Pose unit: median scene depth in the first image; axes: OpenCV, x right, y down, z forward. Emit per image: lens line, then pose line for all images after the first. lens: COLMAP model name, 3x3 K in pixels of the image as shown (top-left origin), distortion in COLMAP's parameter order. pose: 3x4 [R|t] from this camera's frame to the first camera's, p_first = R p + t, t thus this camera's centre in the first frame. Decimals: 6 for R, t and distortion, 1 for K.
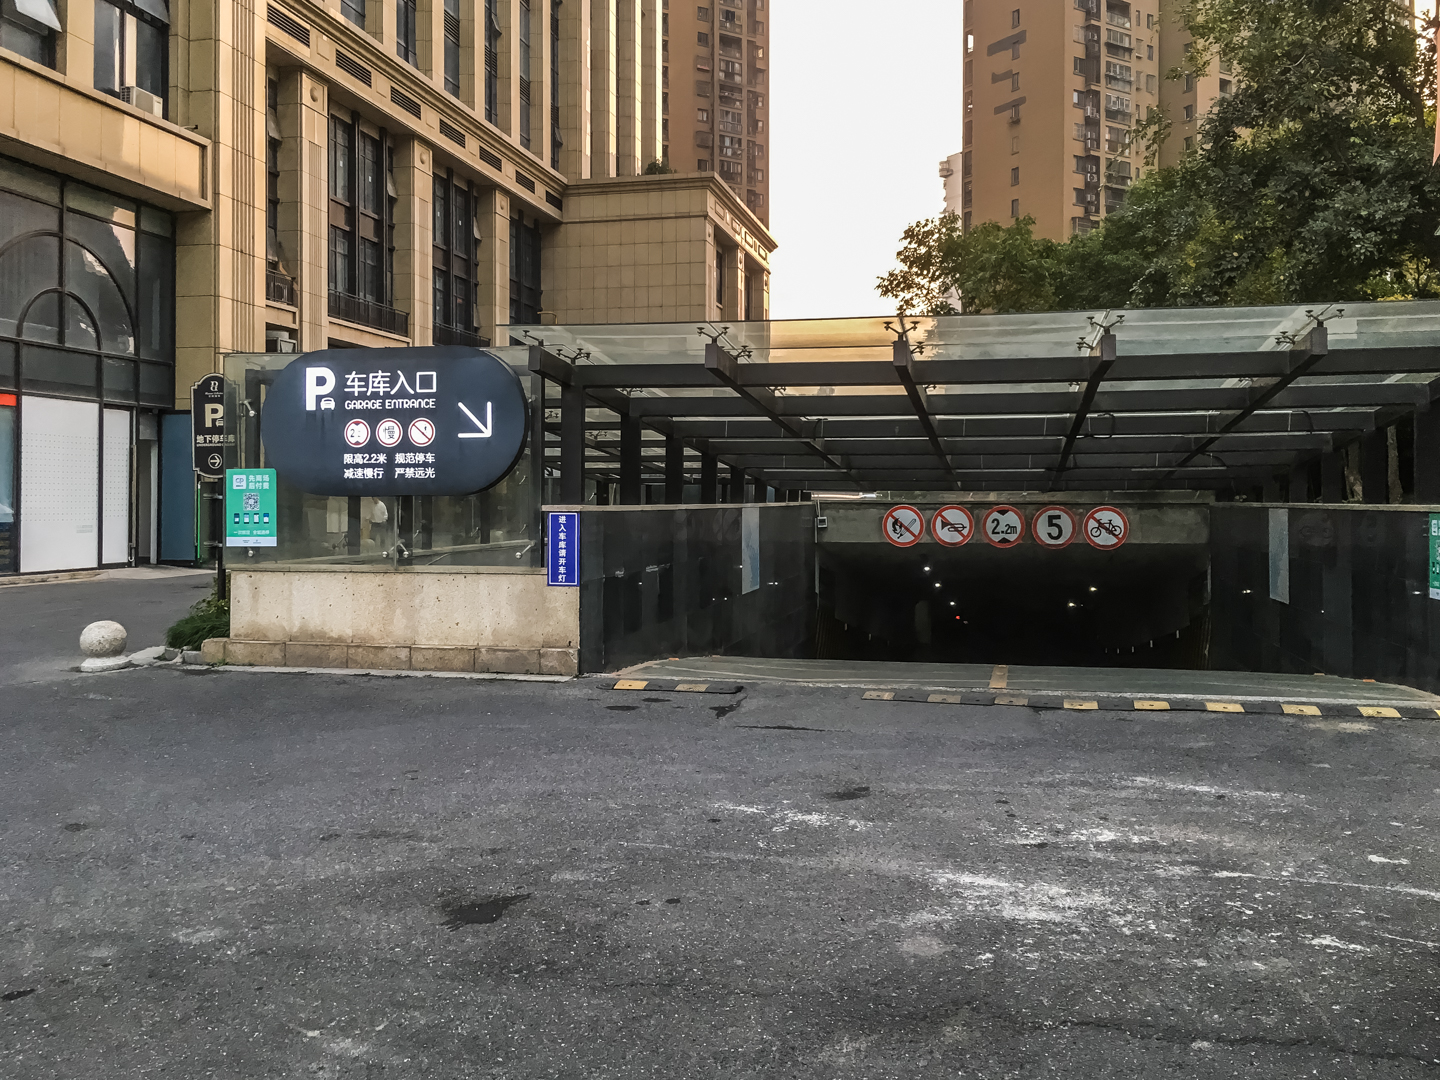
lens RADIAL K [[1250.8, 0, 722.8], [0, 1250.8, 457.1], [0, 0, 1]] dist [0.064783, -0.006966]
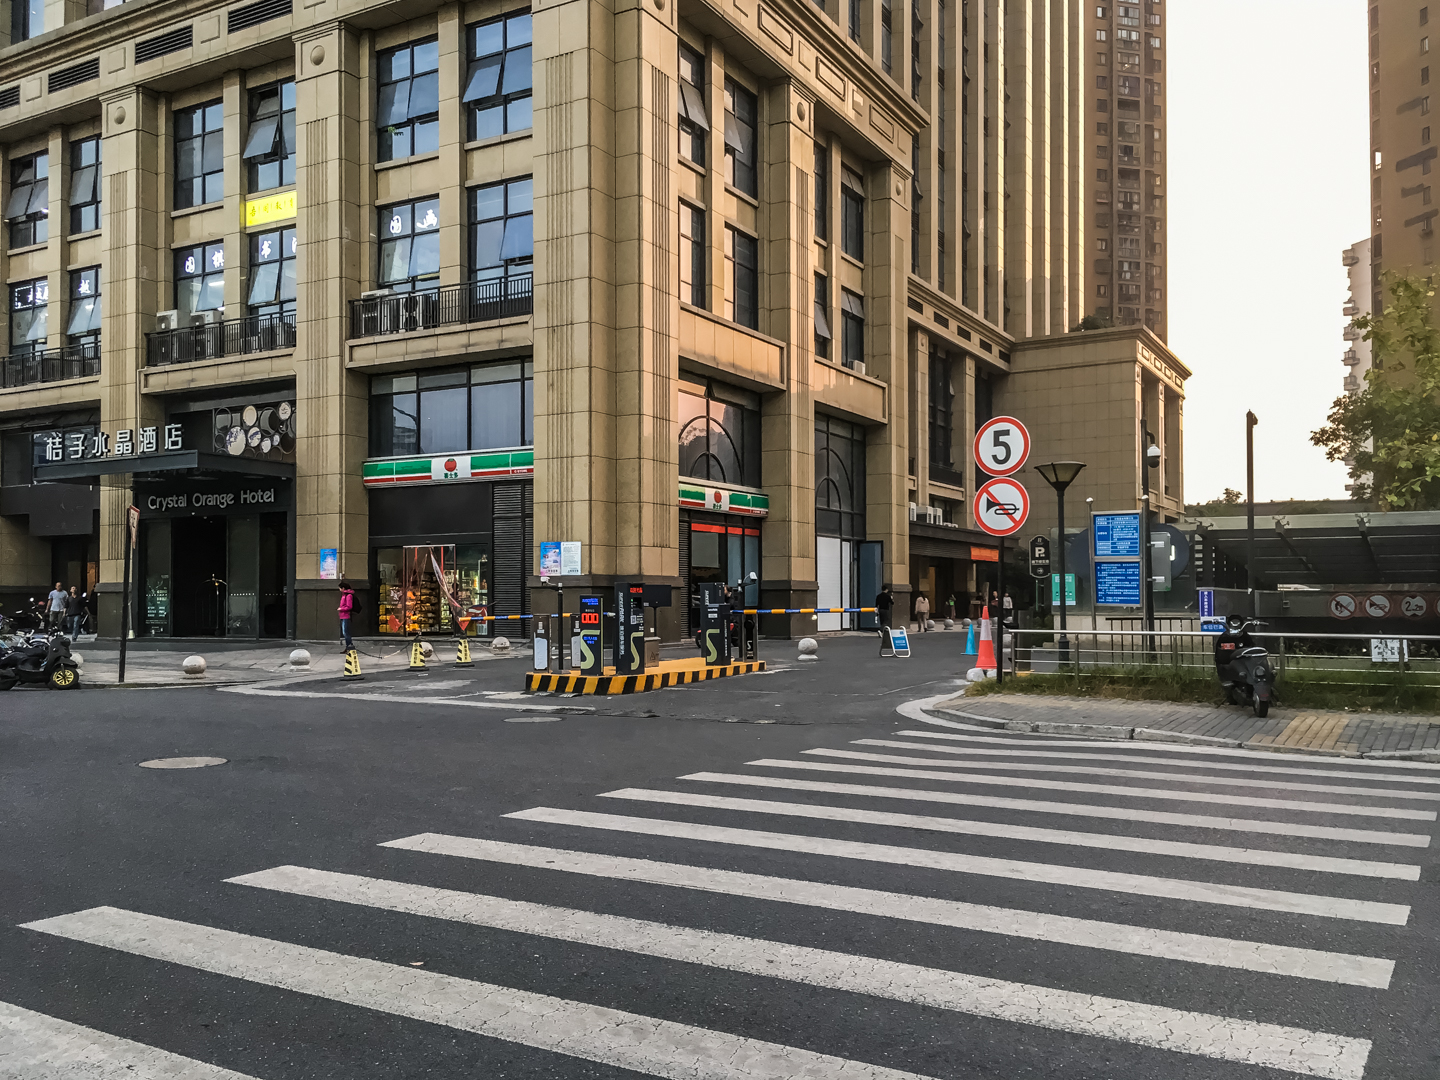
lens RADIAL K [[1239.4, 0, 714.2], [0, 1239.4, 563.8], [0, 0, 1]] dist [0.069706, -0.086492]
pose [[0.956971, -0.013025, -0.289890, -0.055088], [0.013665, 0.999907, 0.000184, -0.003479], [0.289861, -0.004138, 0.957060, -0.264353]]
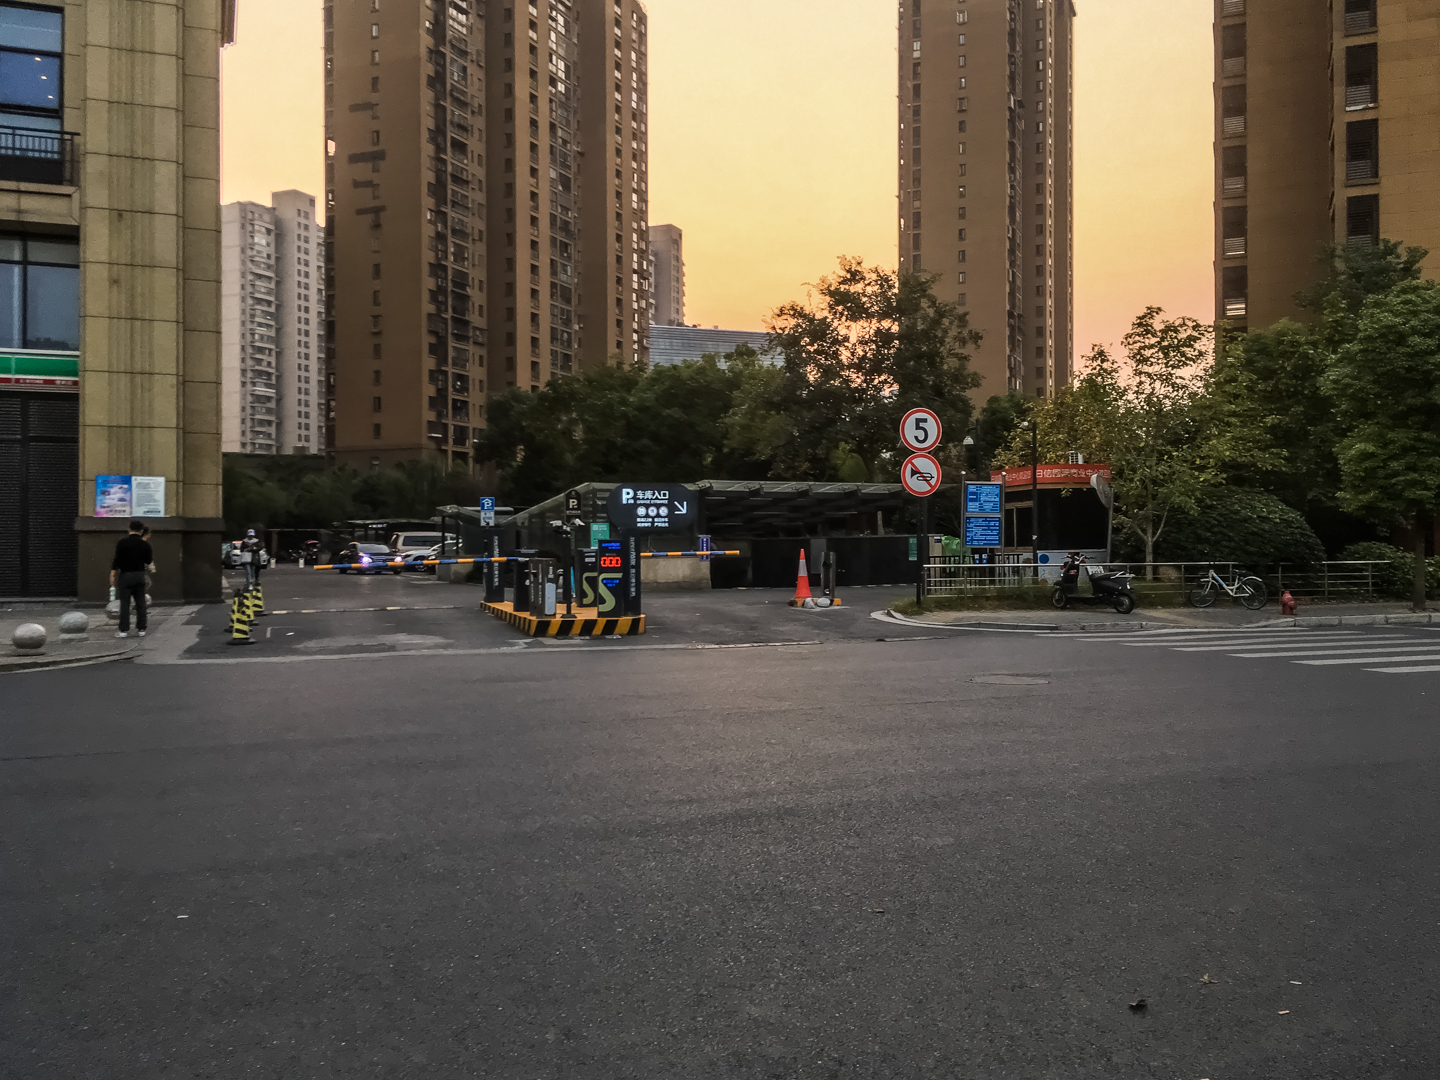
lens RADIAL K [[1259.4, 0, 720.0], [0, 1259.4, 540.0], [0, 0, 1]] dist [0.014159, 0.000169]
pose [[0.816492, -0.004602, 0.577338, -0.308122], [-0.010915, 0.999666, 0.023404, -0.003743], [-0.577254, -0.025411, 0.816169, -0.257989]]
